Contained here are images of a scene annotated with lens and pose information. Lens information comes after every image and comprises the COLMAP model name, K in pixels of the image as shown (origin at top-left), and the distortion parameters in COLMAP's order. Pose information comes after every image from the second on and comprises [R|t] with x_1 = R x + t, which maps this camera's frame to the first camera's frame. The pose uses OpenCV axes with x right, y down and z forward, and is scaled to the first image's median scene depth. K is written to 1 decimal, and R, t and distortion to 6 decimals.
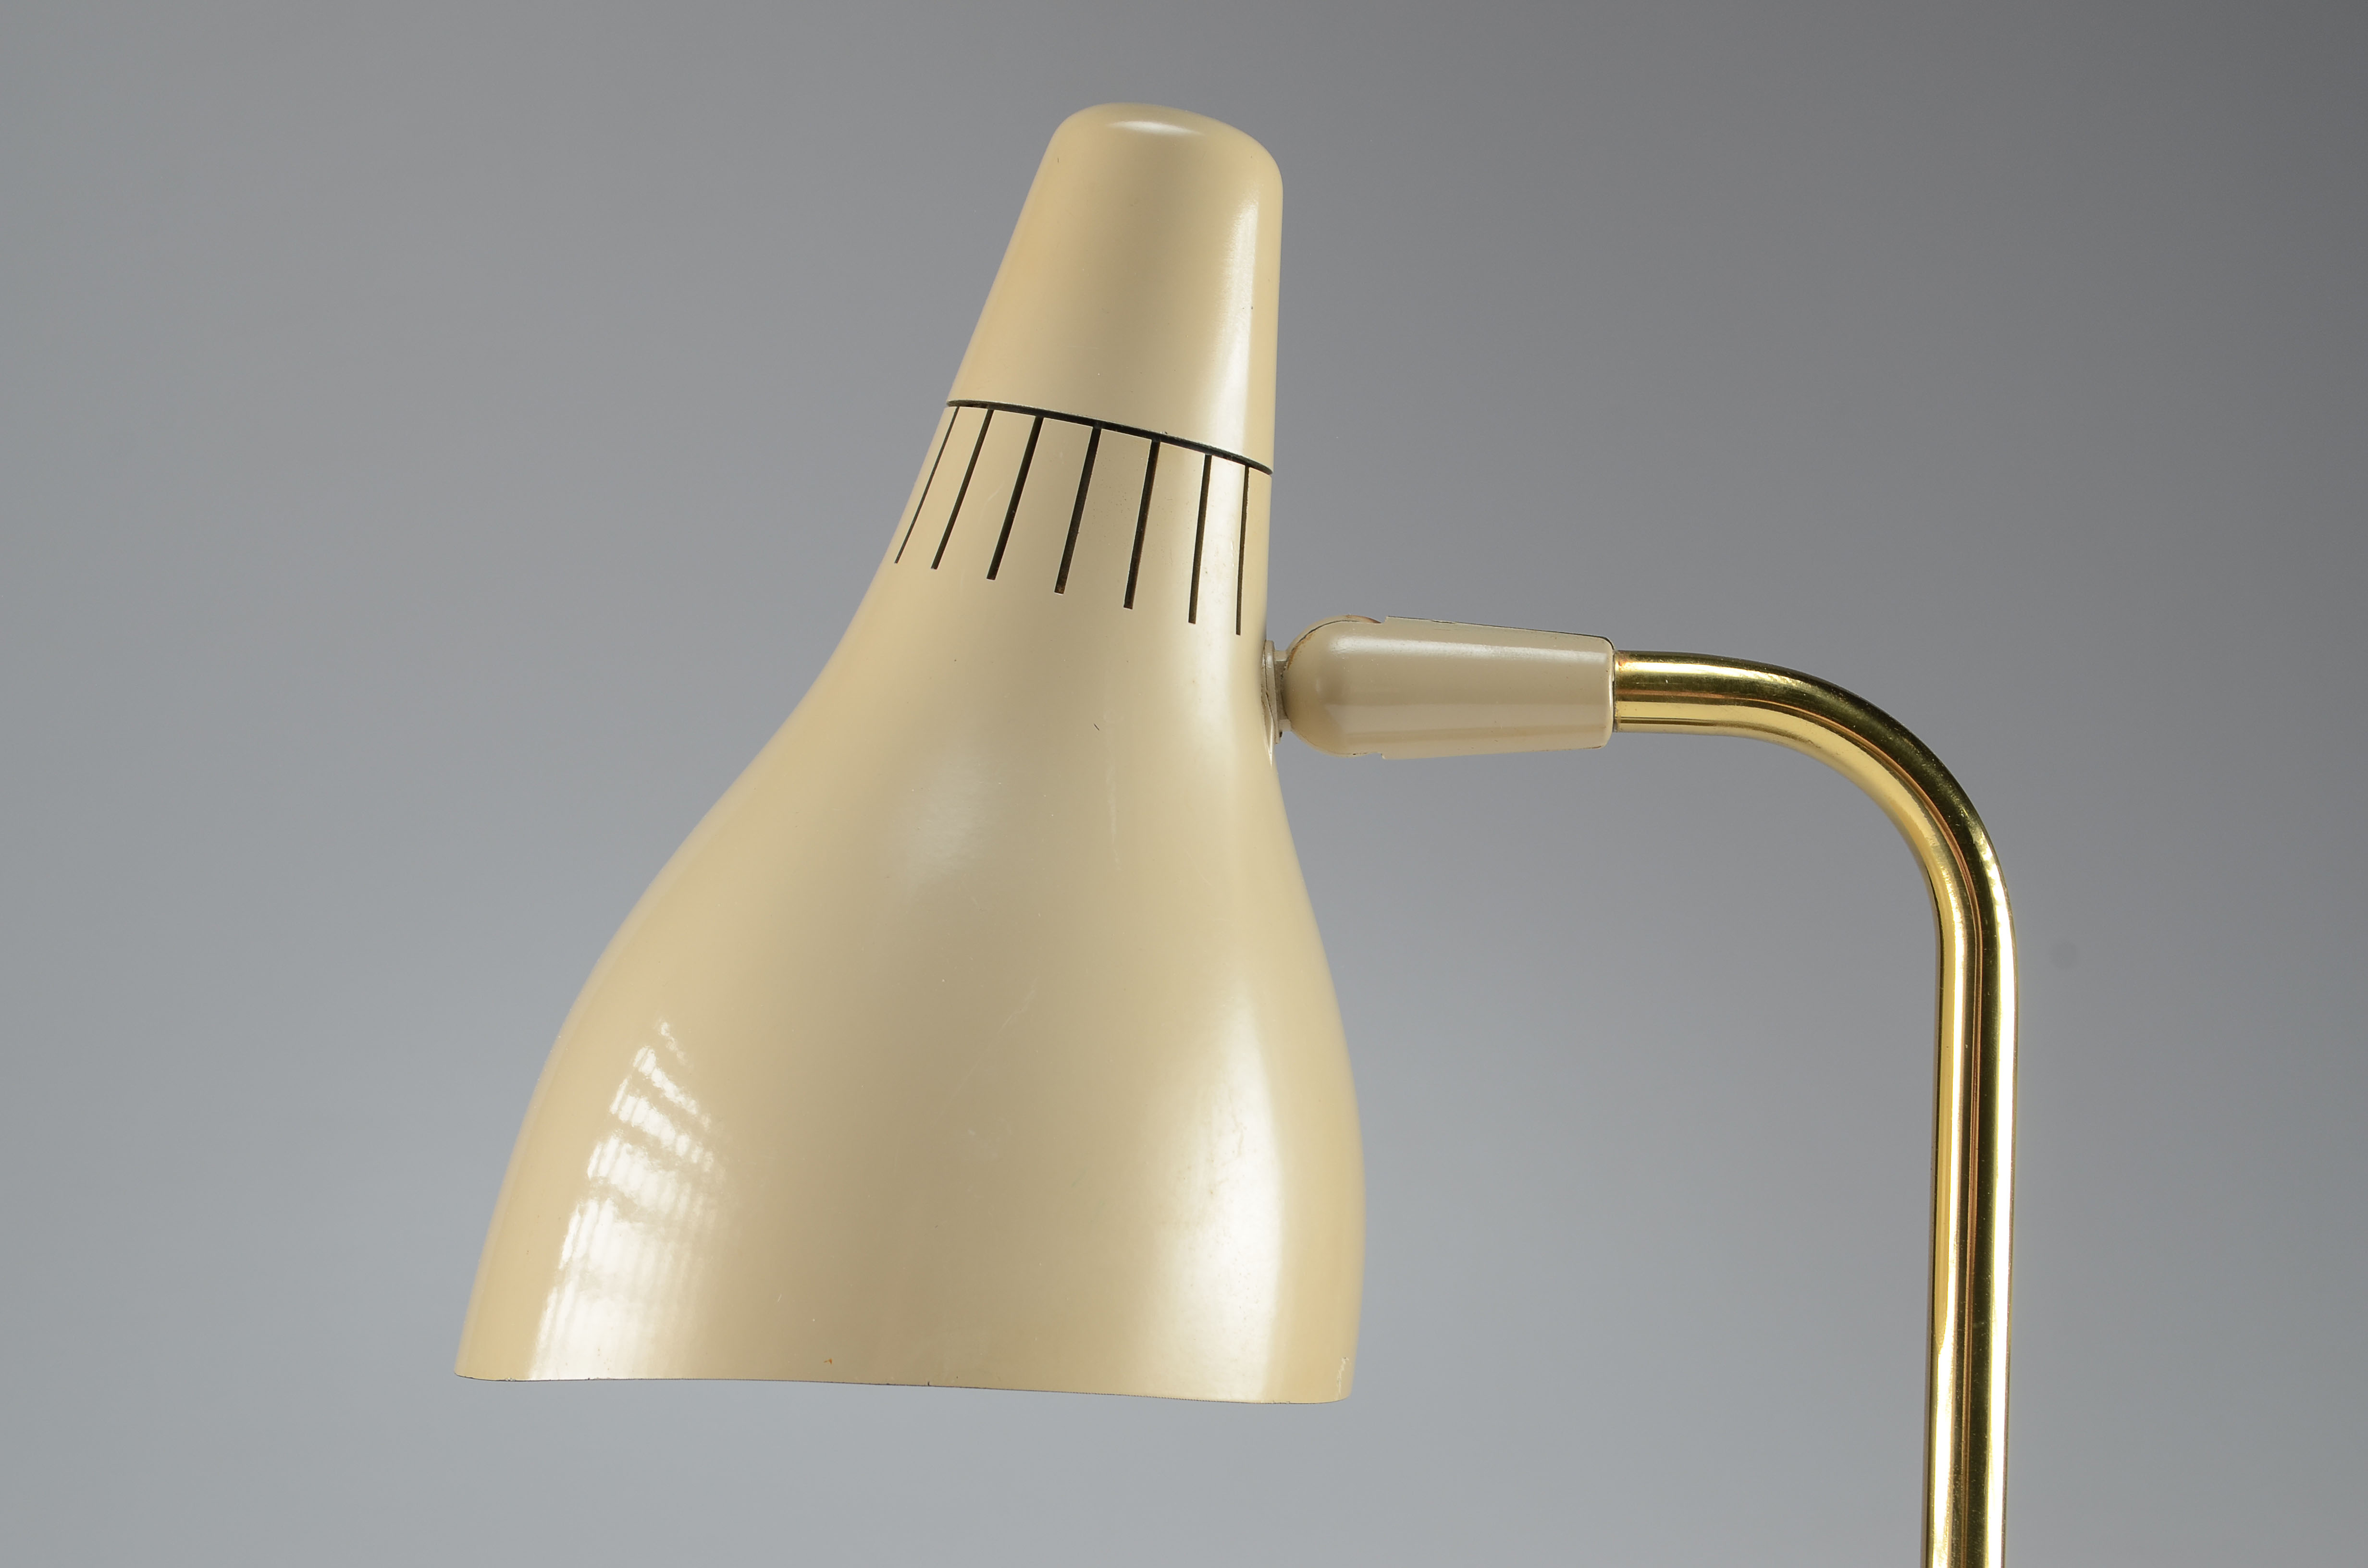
lens RADIAL K [[3691.7, 0, 1184.0], [0, 3691.7, 784.0], [0, 0, 1]] dist [-0.000704, 0.004949]
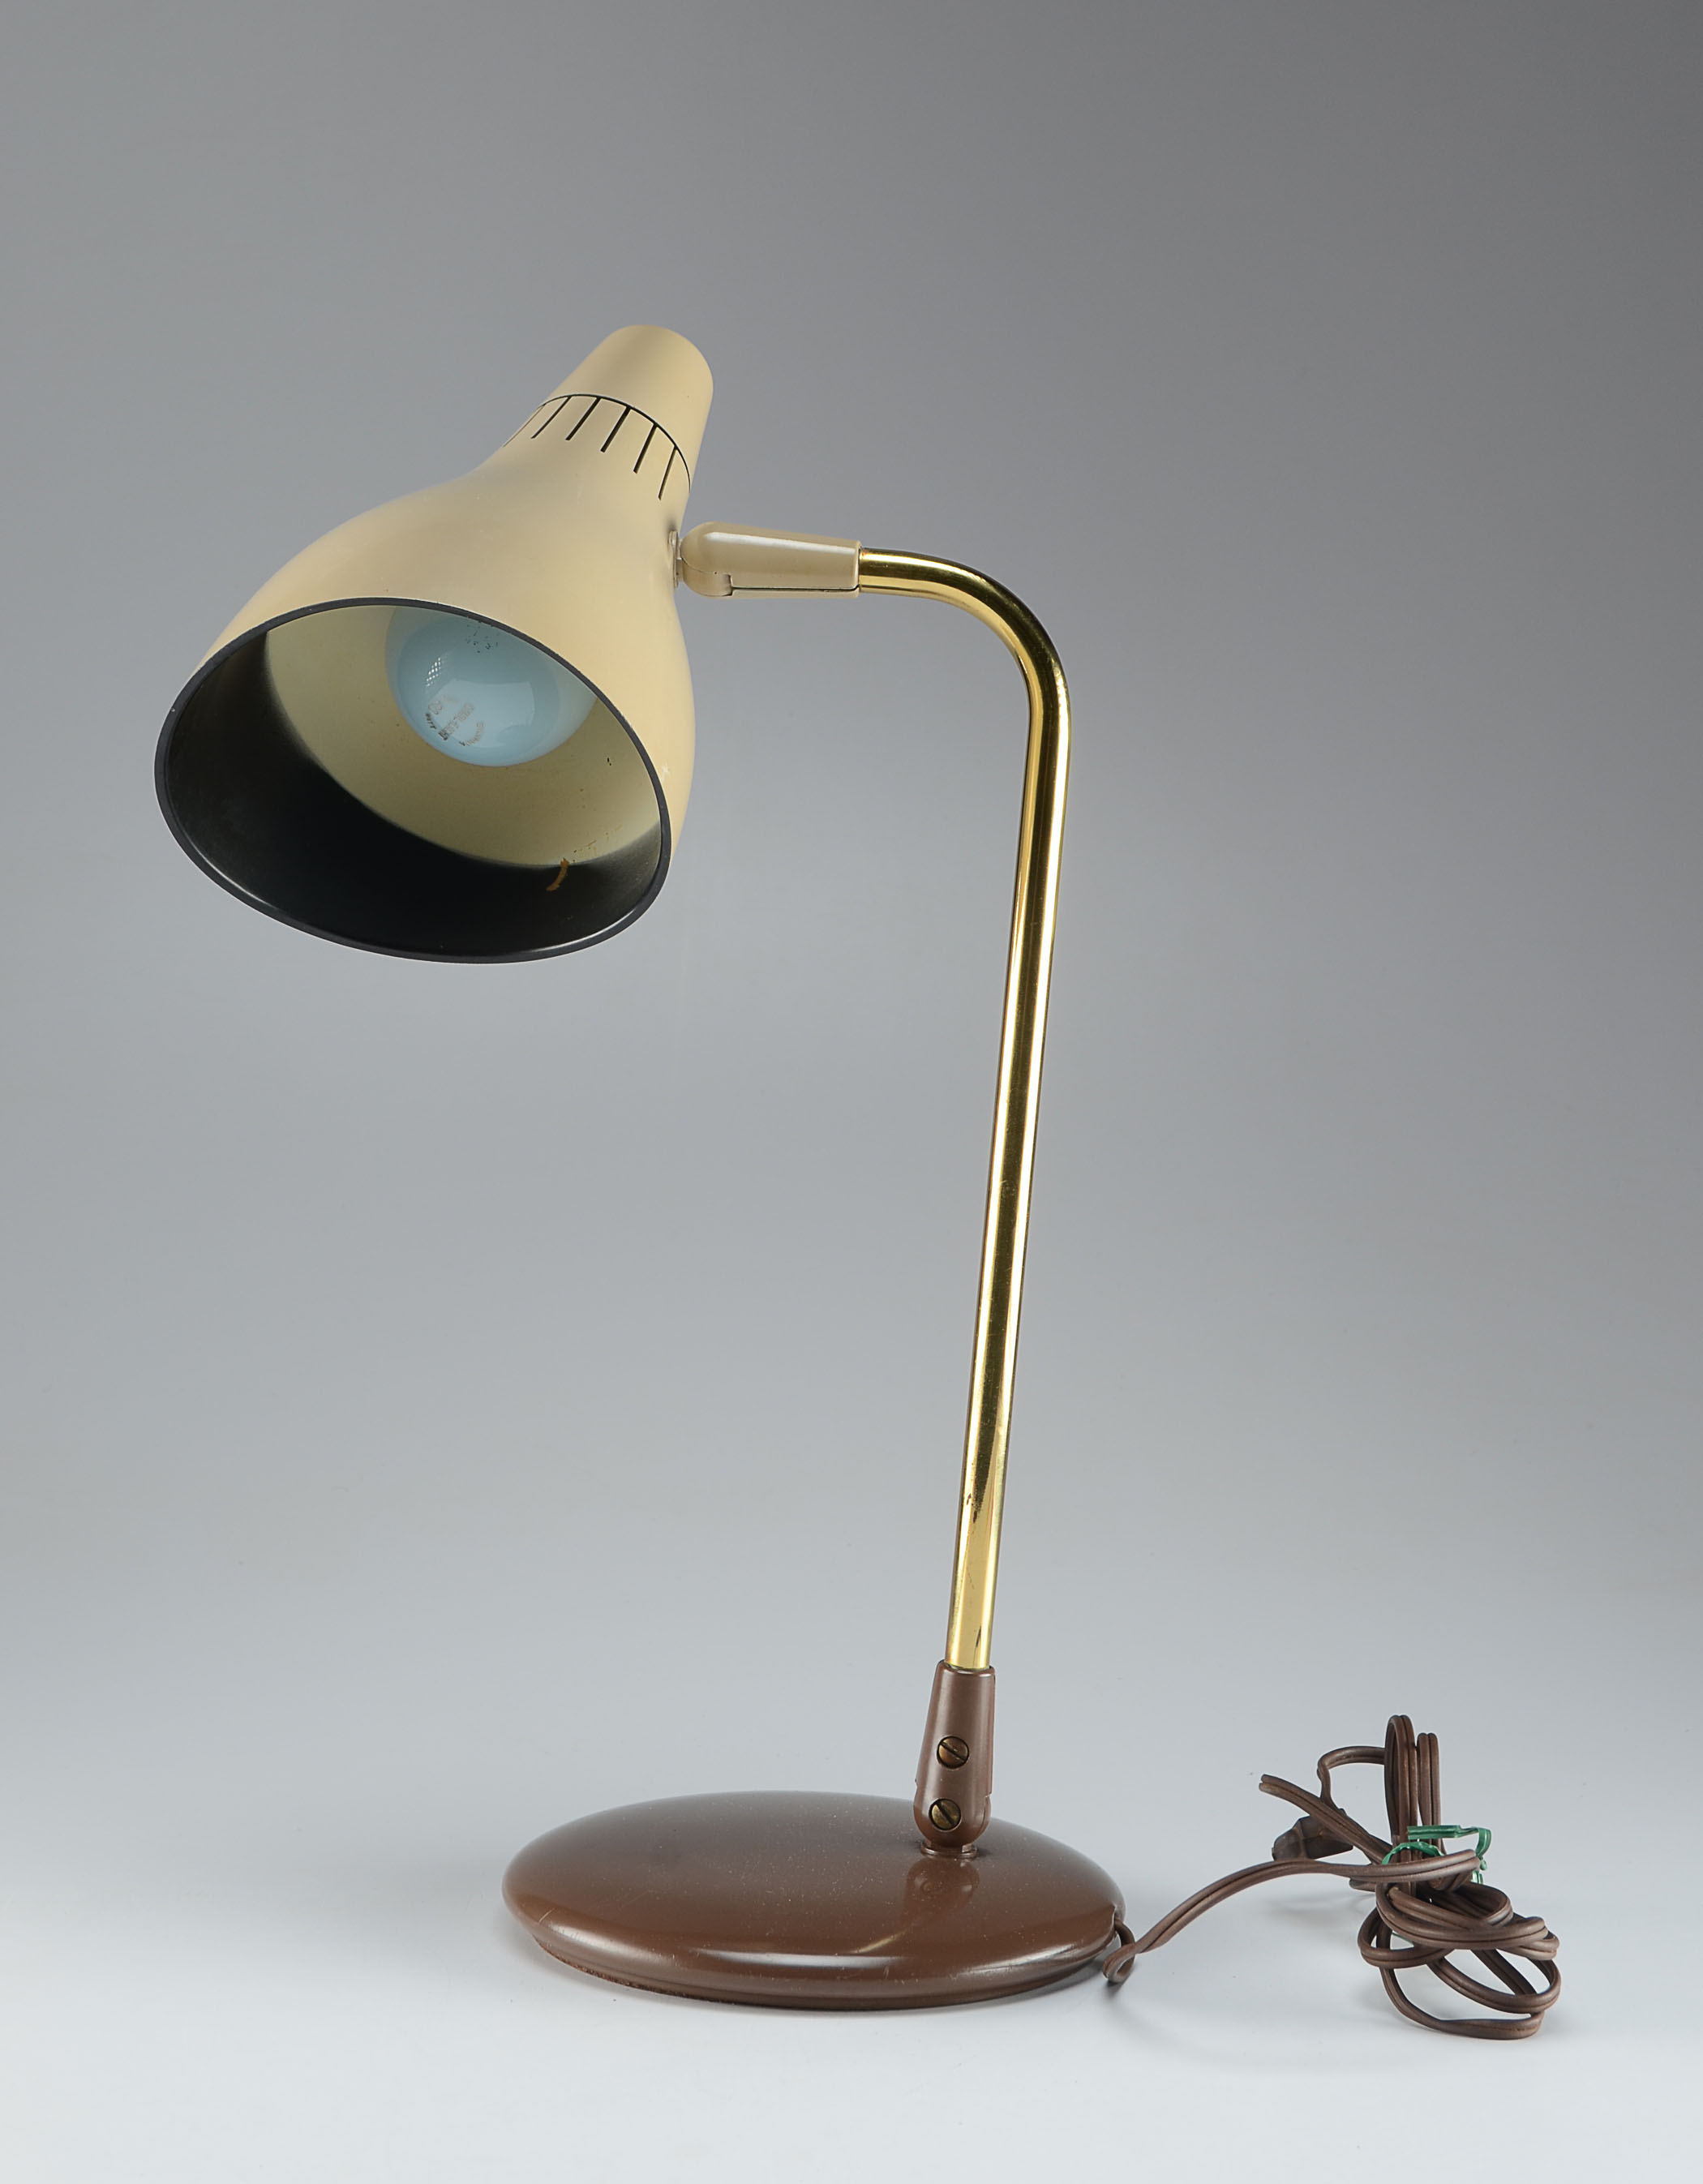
lens RADIAL K [[3999.9, 0, 851.5], [0, 3999.9, 1092.0], [0, 0, 1]] dist [0.014806, 0.010358]
pose [[0.987703, 0.025075, 0.154318, -0.181244], [-0.041263, 0.993866, 0.102606, 0.027745], [-0.150799, -0.107712, 0.982679, -0.944178]]
